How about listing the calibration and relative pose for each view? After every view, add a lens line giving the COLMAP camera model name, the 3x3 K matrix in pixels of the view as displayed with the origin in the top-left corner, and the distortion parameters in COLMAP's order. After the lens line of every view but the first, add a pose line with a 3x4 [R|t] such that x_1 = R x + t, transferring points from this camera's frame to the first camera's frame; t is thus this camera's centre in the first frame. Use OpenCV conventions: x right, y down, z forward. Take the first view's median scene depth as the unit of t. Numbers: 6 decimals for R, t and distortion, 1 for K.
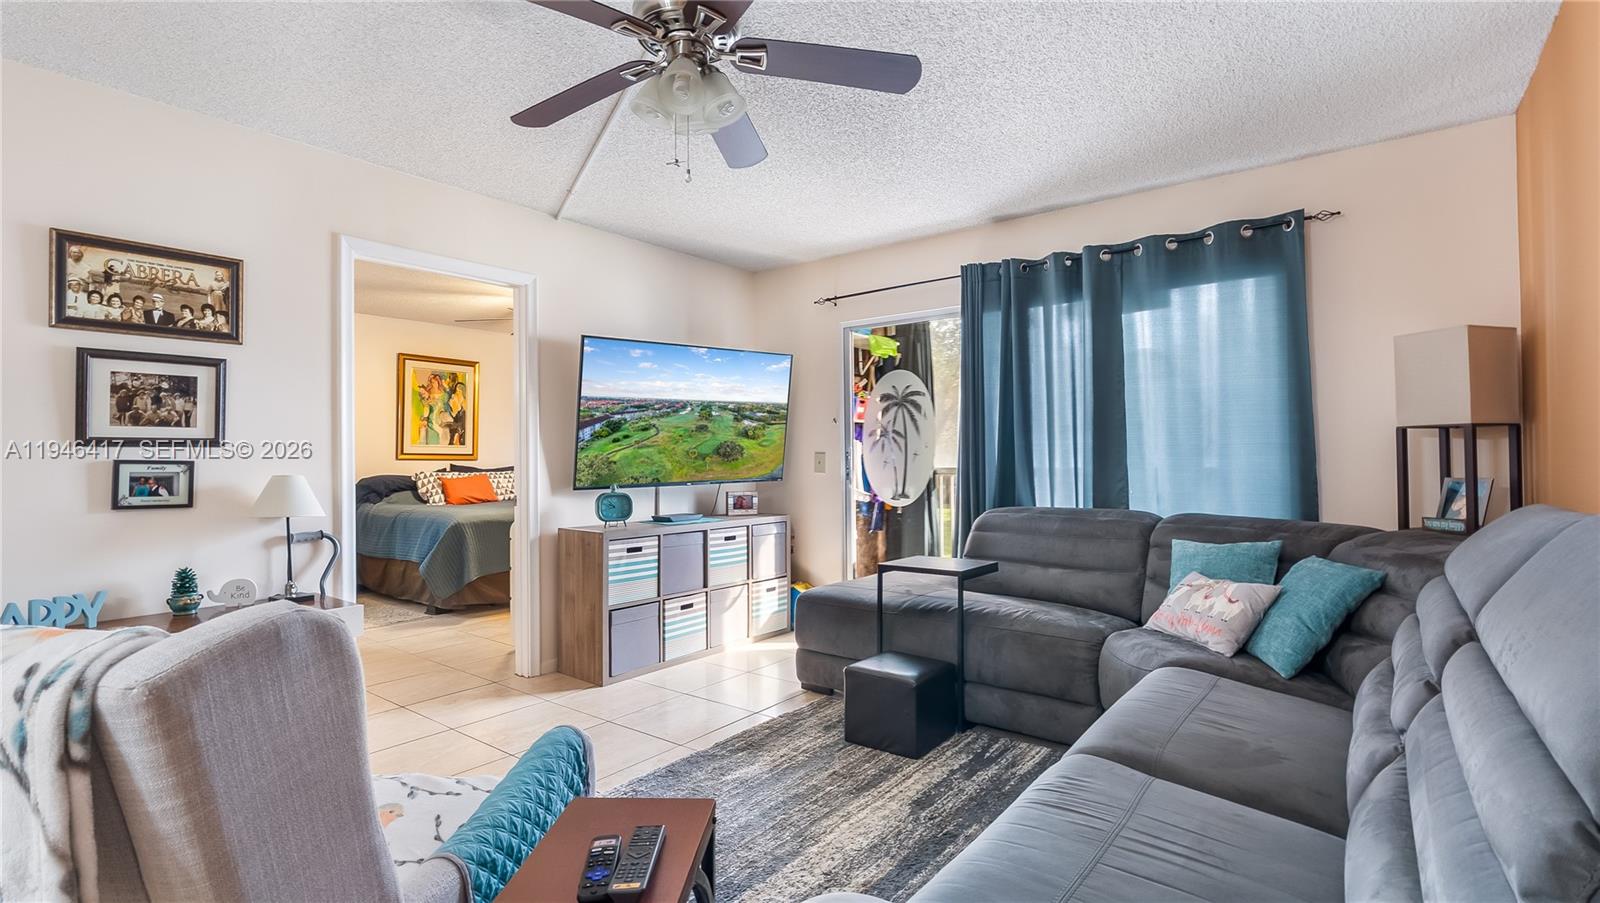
lens RADIAL K [[739.5, 0, 805.8], [0, 739.5, 448.1], [0, 0, 1]] dist [-0.005378, 0.001266]
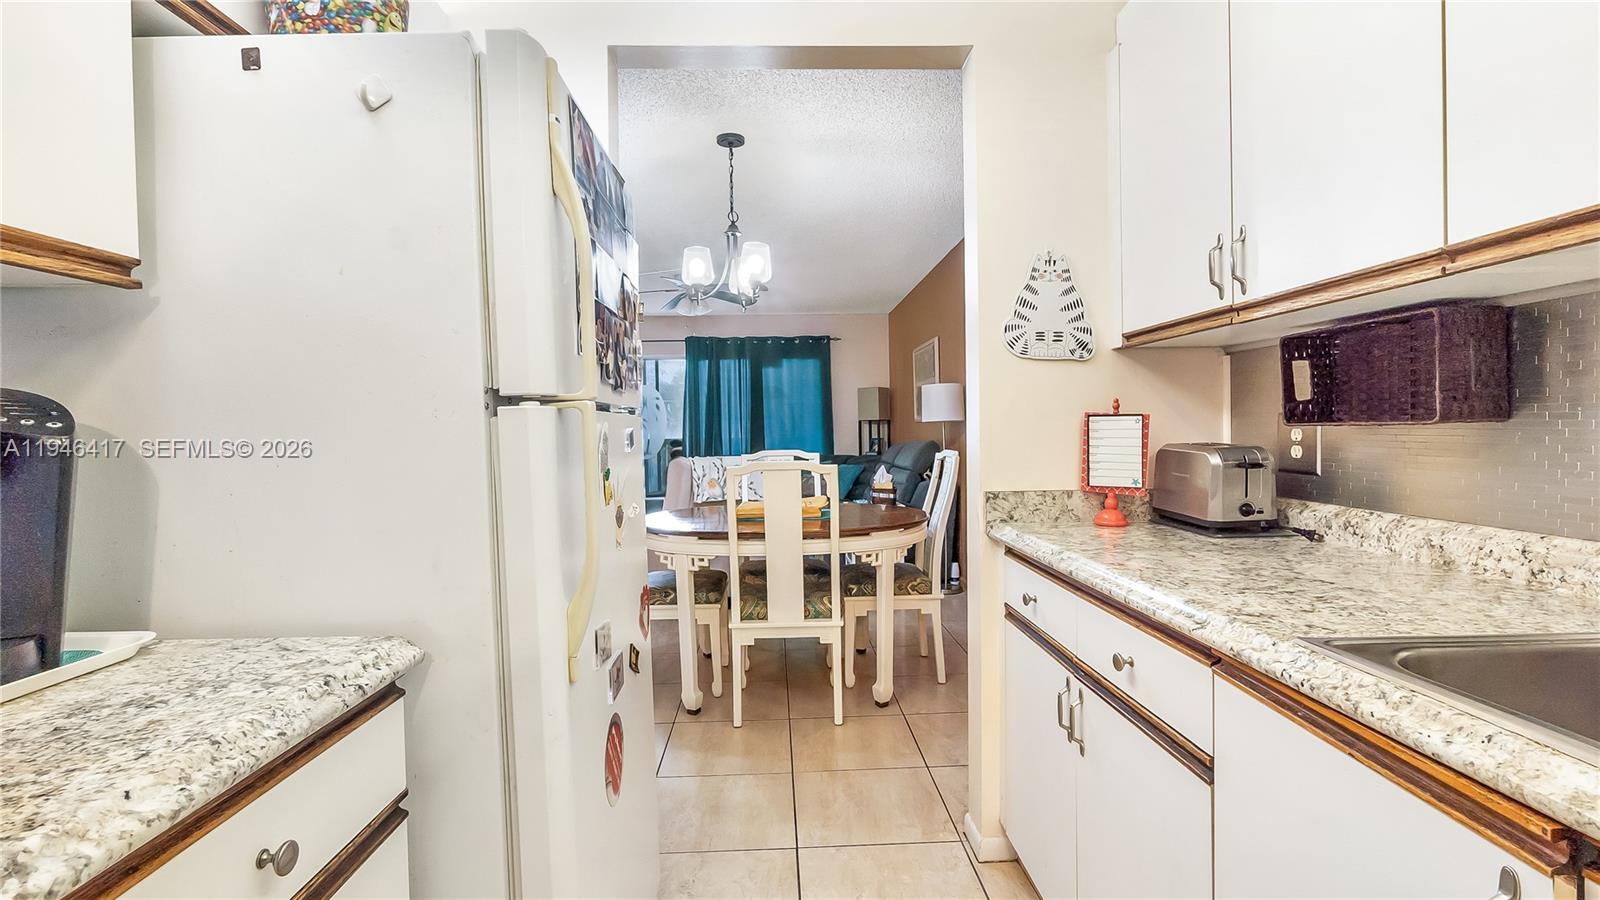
lens RADIAL K [[740.1, 0, 800.7], [0, 740.1, 447.6], [0, 0, 1]] dist [-0.007016, 0.000632]
pose [[0.769860, -0.019525, 0.637914, -1.211831], [0.001607, 0.999588, 0.028655, -0.005415], [-0.638210, -0.021035, 0.769575, -1.070583]]
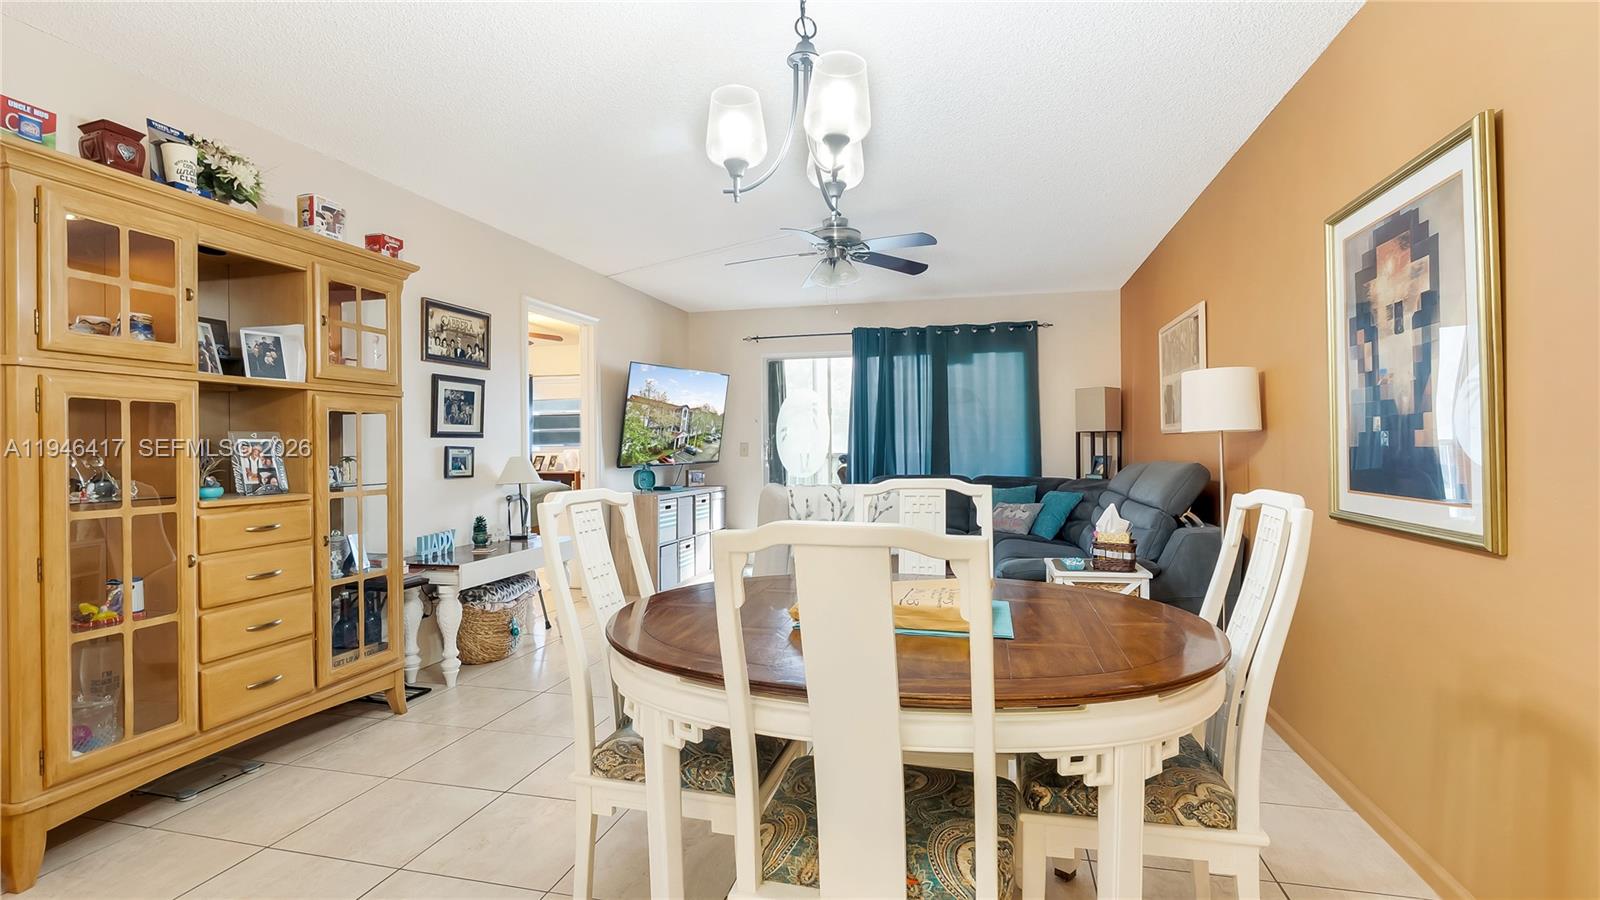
lens RADIAL K [[740.1, 0, 802.8], [0, 740.1, 449.9], [0, 0, 1]] dist [-0.007016, 0.000632]
pose [[0.917176, -0.000877, 0.398481, -0.785559], [-0.005313, 0.999882, 0.014430, -0.002309], [-0.398447, -0.015352, 0.917063, -0.652158]]
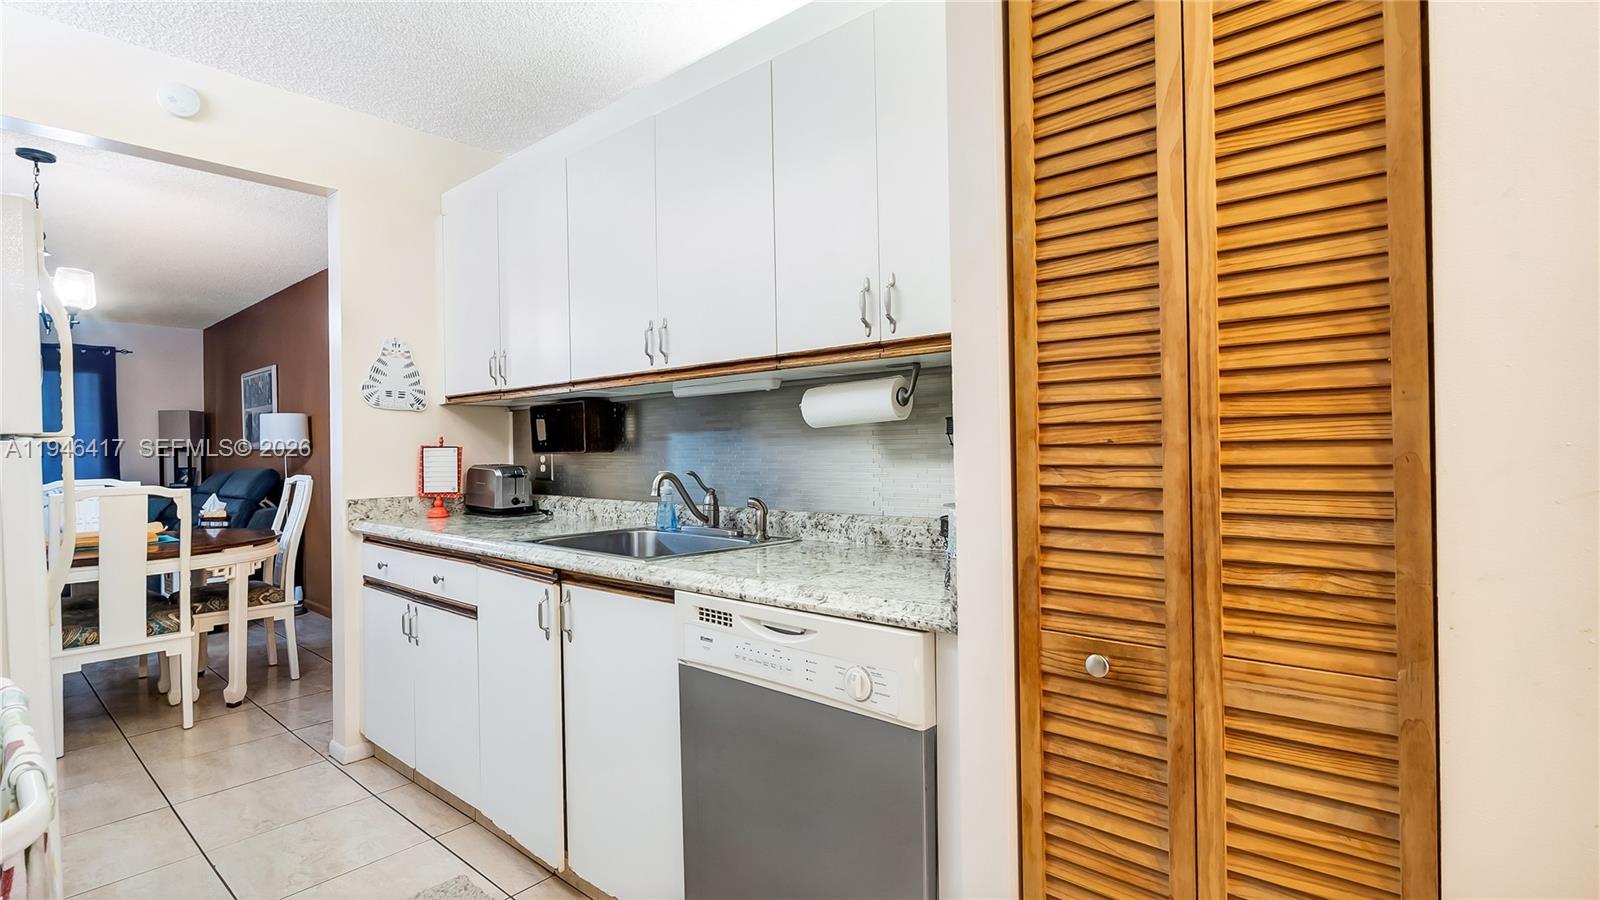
lens RADIAL K [[740.1, 0, 804.7], [0, 740.1, 446.3], [0, 0, 1]] dist [-0.007016, 0.000632]
pose [[0.049350, 0.009949, 0.998732, -1.584813], [0.000691, 0.999950, -0.009995, -0.005524], [-0.998781, 0.001183, 0.049340, -1.302597]]
